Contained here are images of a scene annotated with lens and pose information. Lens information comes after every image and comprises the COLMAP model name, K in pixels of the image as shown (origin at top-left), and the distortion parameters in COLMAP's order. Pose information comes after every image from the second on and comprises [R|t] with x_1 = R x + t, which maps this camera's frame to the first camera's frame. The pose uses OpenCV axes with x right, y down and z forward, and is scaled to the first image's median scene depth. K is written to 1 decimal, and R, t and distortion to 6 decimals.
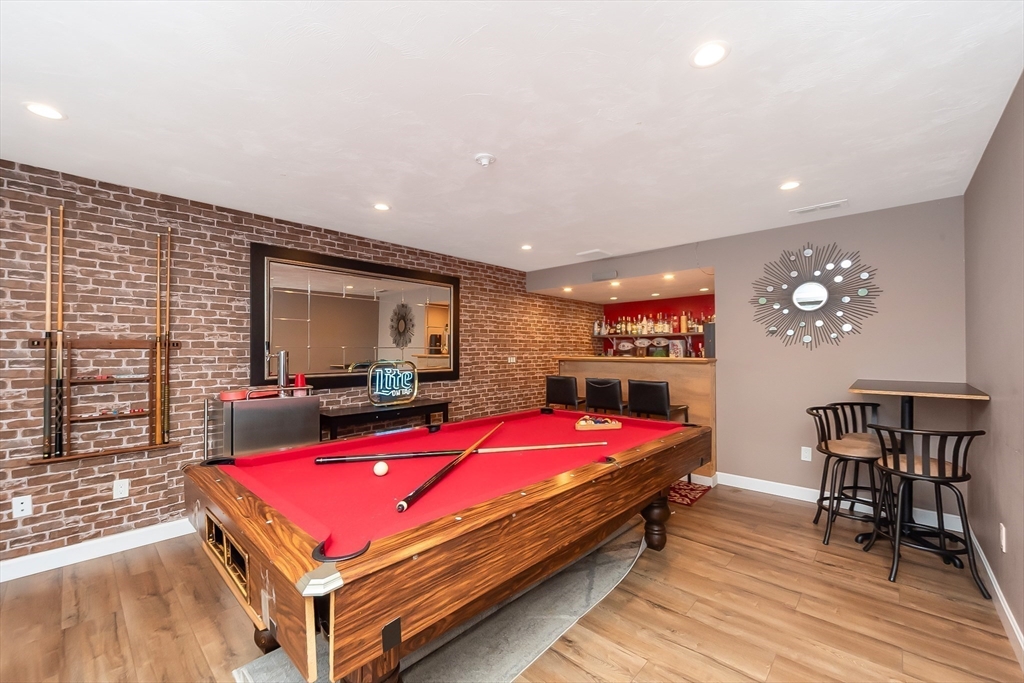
lens RADIAL K [[414.5, 0, 512.5], [0, 414.5, 348.5], [0, 0, 1]] dist [-0.001686, 0.000242]
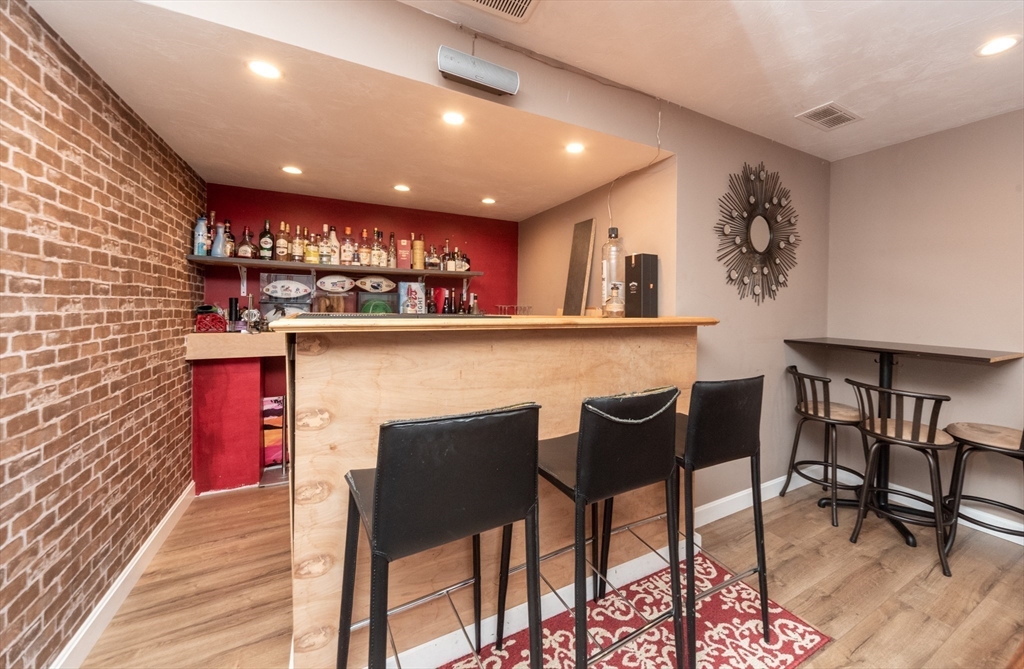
lens RADIAL K [[389.1, 0, 542.9], [0, 389.1, 306.2], [0, 0, 1]] dist [0.000546, 0.000012]
pose [[0.301192, 0.005579, 0.953547, -0.045656], [-0.018897, 0.999821, 0.000119, 0.007882], [-0.953376, -0.018055, 0.301244, 0.638847]]
